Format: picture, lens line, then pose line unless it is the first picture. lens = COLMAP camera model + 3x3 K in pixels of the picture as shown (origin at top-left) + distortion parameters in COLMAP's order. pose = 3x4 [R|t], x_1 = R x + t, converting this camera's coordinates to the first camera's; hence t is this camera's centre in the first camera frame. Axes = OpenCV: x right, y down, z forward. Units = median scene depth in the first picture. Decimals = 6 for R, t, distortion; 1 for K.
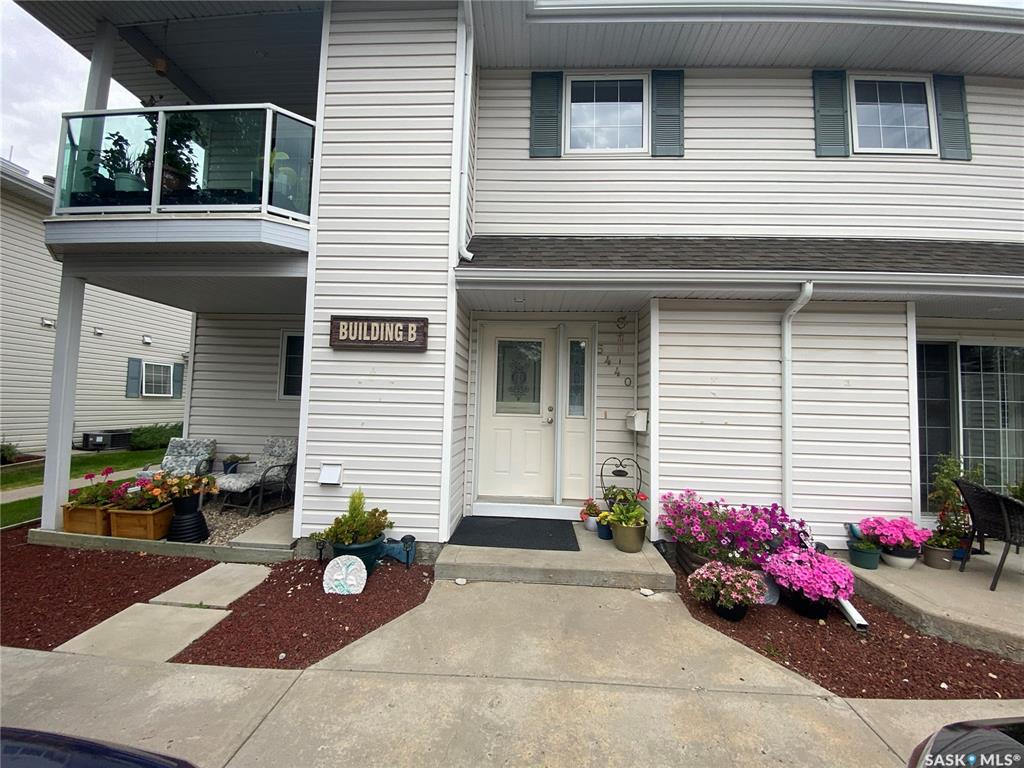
lens RADIAL K [[408.3, 0, 508.8], [0, 408.3, 380.8], [0, 0, 1]] dist [-0.003595, -0.005585]
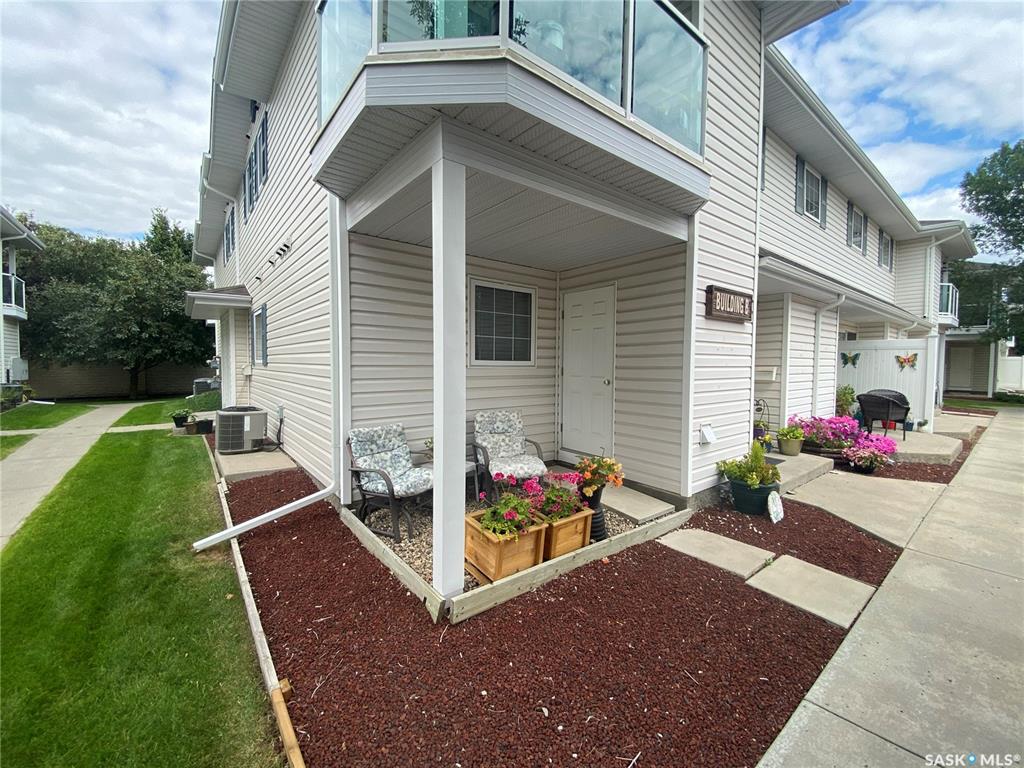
lens RADIAL K [[408.3, 0, 494.9], [0, 408.3, 383.6], [0, 0, 1]] dist [-0.003595, -0.005585]
pose [[0.765669, -0.058370, 0.640581, -1.508983], [-0.024190, 0.992557, 0.119355, -0.021087], [-0.642780, -0.106882, 0.758558, 0.526598]]
